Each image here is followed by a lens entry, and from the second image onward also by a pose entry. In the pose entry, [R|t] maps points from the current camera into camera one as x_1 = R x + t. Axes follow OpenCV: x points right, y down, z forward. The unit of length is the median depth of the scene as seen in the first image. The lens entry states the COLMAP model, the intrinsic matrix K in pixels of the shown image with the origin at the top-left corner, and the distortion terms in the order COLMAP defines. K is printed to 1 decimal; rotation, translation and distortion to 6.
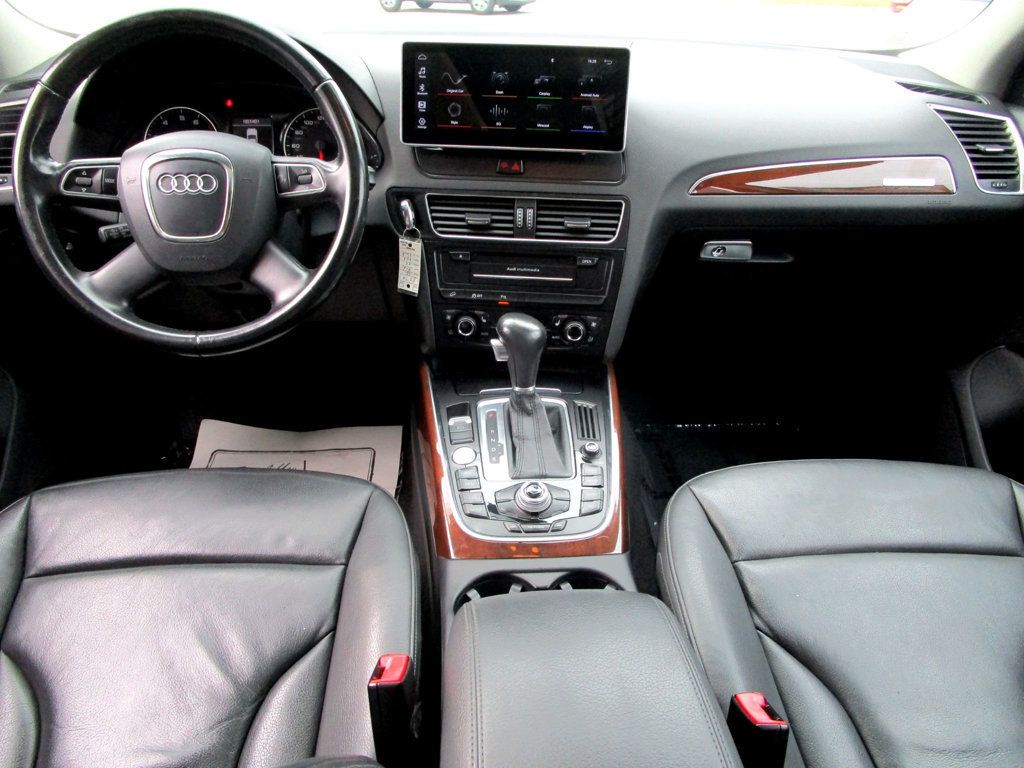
lens RADIAL K [[732.6, 0, 512.0], [0, 732.6, 384.0], [0, 0, 1]] dist [-0.016098, 0.004863]
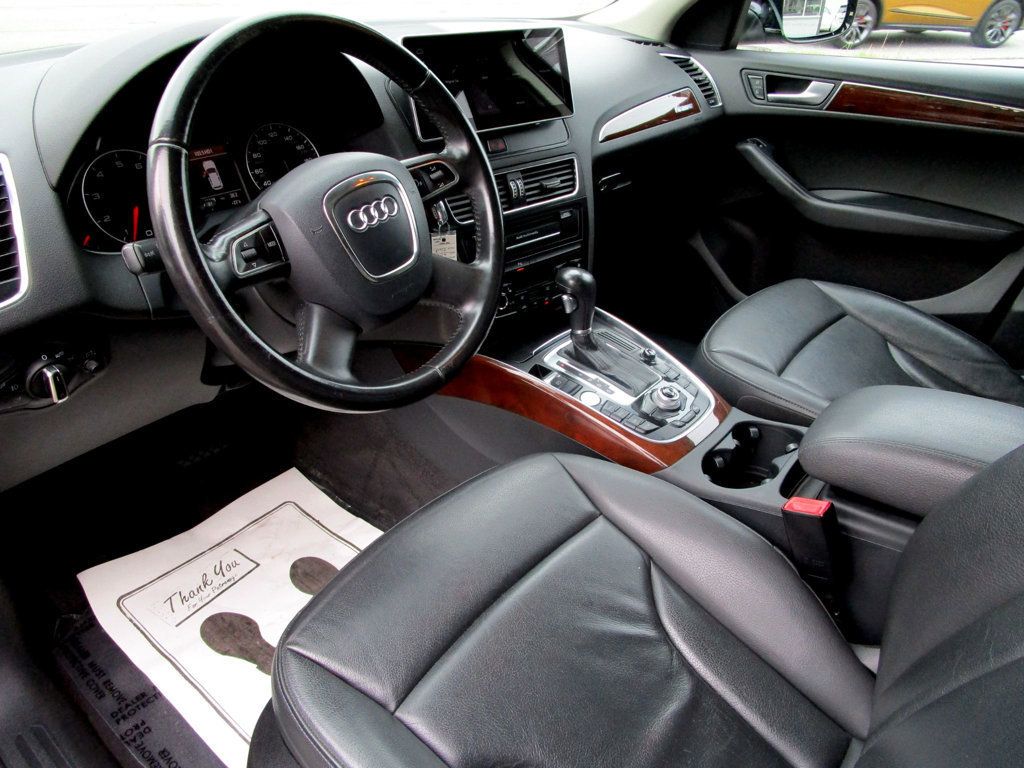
lens RADIAL K [[716.8, 0, 479.6], [0, 716.8, 385.0], [0, 0, 1]] dist [0.002483, 0.002195]
pose [[0.692834, -0.375736, 0.615470, -0.825635], [0.363921, 0.919043, 0.151397, -0.145395], [-0.622529, 0.119089, 0.773483, 0.247621]]
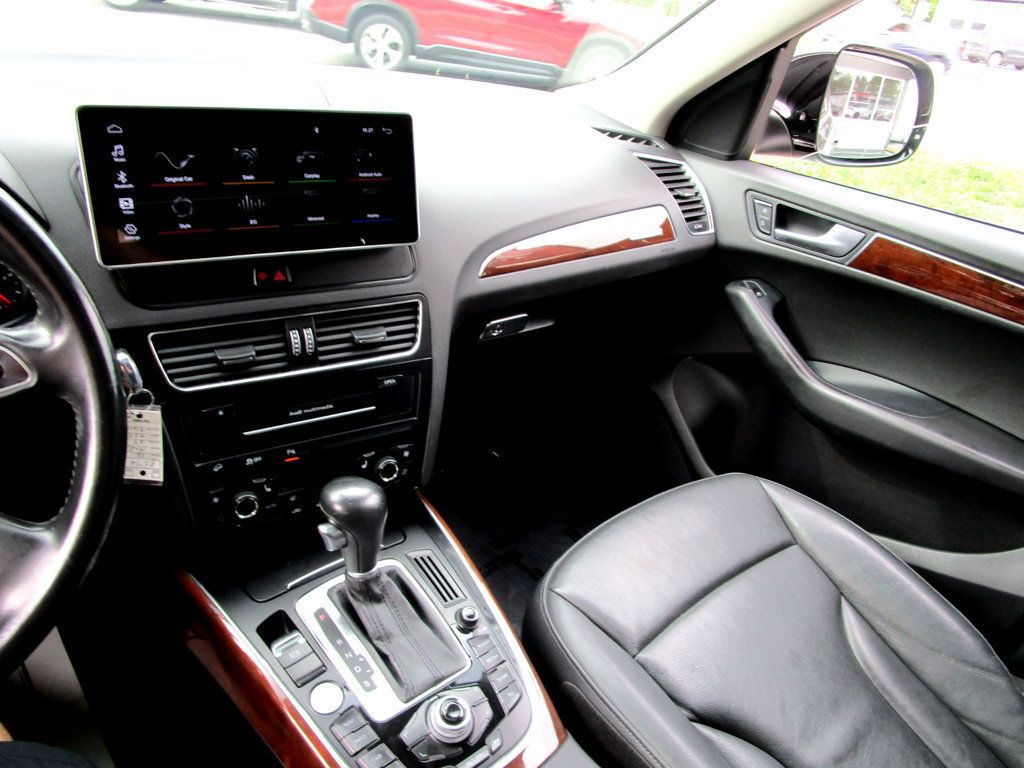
lens RADIAL K [[720.6, 0, 493.0], [0, 720.6, 381.1], [0, 0, 1]] dist [-0.016486, 0.001747]
pose [[0.793646, -0.222398, 0.566273, -0.255507], [0.200880, 0.974381, 0.101140, -0.232193], [-0.574259, 0.033484, 0.817989, 0.320008]]
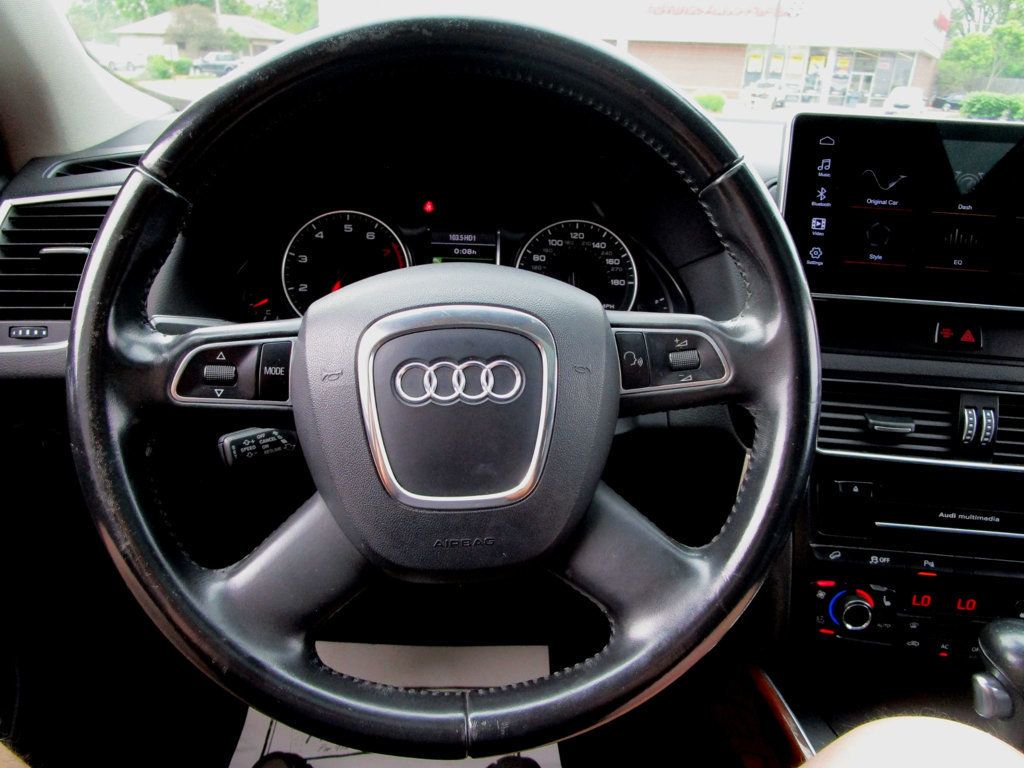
lens RADIAL K [[727.6, 0, 512.0], [0, 727.6, 384.0], [0, 0, 1]] dist [-0.033526, 0.001341]
pose [[0.999660, 0.025966, -0.002305, -0.348398], [-0.026055, 0.992460, -0.119766, -0.191381], [-0.000822, 0.119785, 0.992799, 0.475011]]
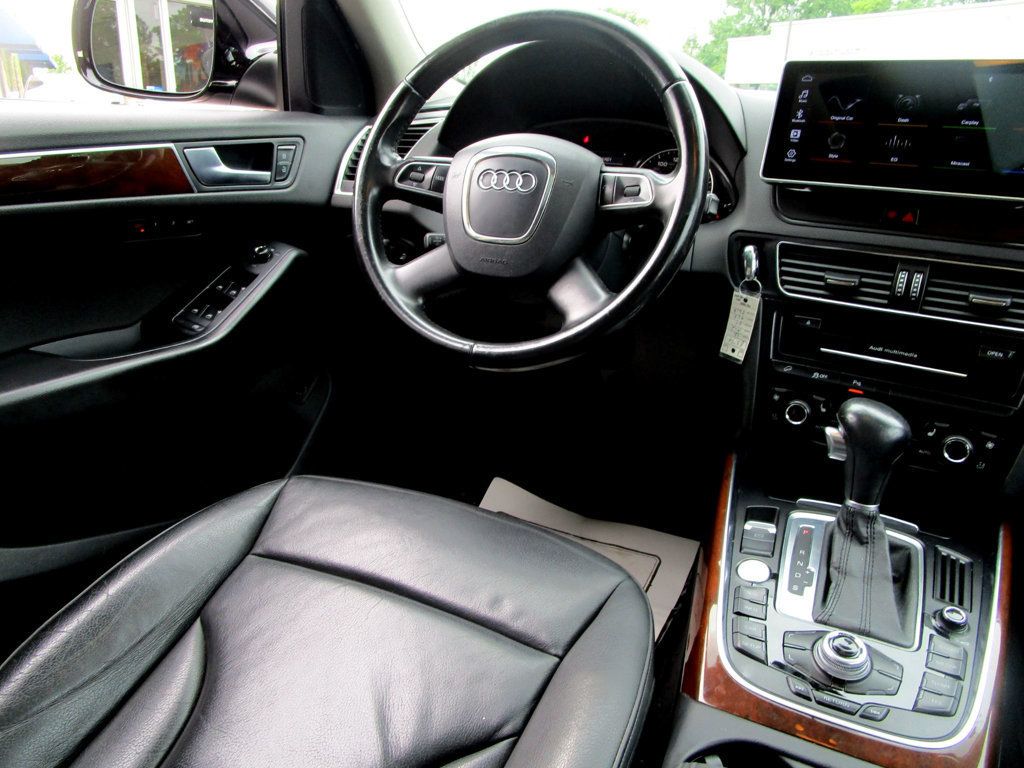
lens RADIAL K [[739.4, 0, 512.0], [0, 739.4, 384.0], [0, 0, 1]] dist [-0.017969, 0.006754]
pose [[0.872454, 0.178323, -0.455001, 0.024806], [-0.257868, 0.958866, -0.118658, 0.066172], [0.415125, 0.220854, 0.882550, 0.201636]]
